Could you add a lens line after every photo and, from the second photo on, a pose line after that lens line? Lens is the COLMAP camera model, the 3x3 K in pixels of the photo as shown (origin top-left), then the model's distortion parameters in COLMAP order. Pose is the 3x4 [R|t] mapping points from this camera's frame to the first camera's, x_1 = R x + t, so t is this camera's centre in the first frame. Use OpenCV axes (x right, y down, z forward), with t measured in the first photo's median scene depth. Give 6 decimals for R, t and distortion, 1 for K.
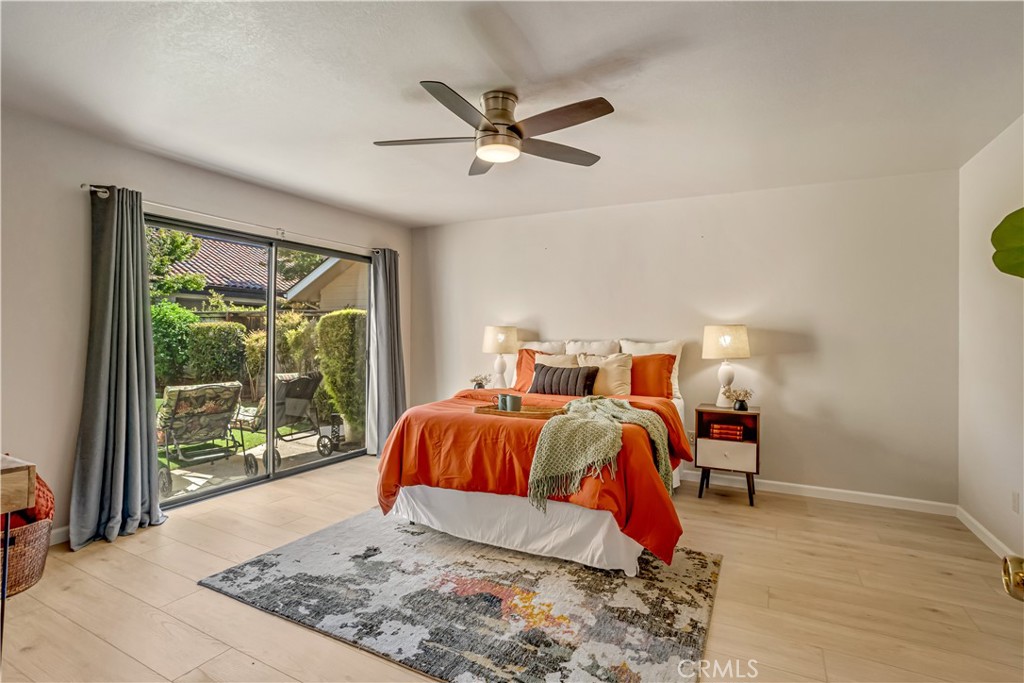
lens RADIAL K [[493.6, 0, 512.0], [0, 493.6, 341.5], [0, 0, 1]] dist [-0.062818, 0.022368]
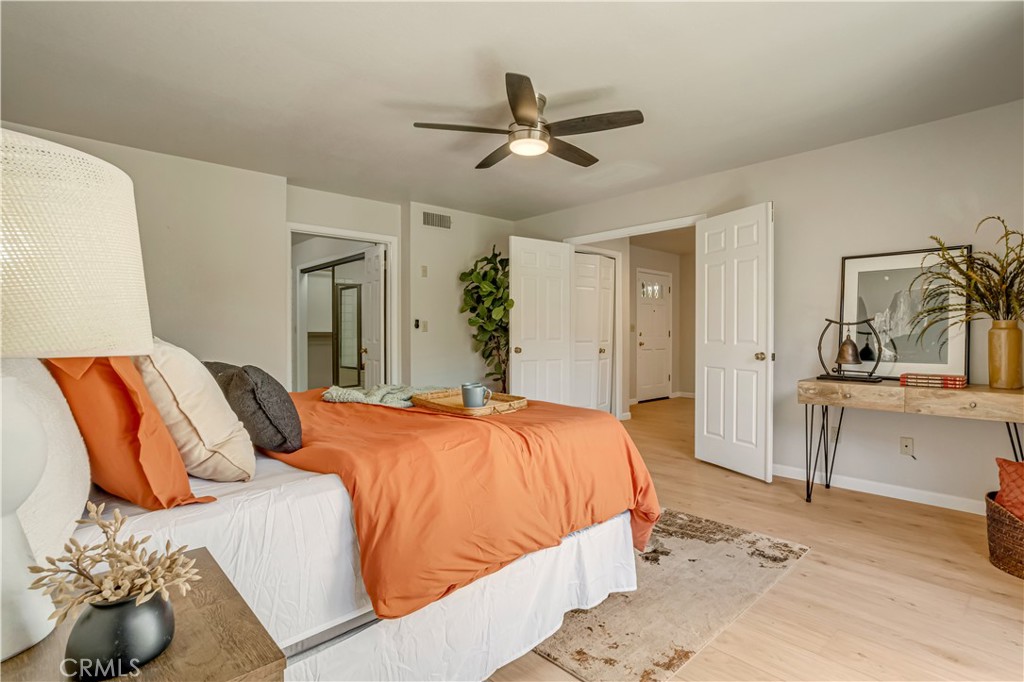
lens RADIAL K [[493.6, 0, 512.0], [0, 493.6, 341.0], [0, 0, 1]] dist [-0.062818, 0.022368]
pose [[-0.935901, -0.011247, 0.352085, -0.405184], [-0.003723, 0.999750, 0.022039, 0.036692], [-0.352245, 0.019315, -0.935709, 2.134834]]
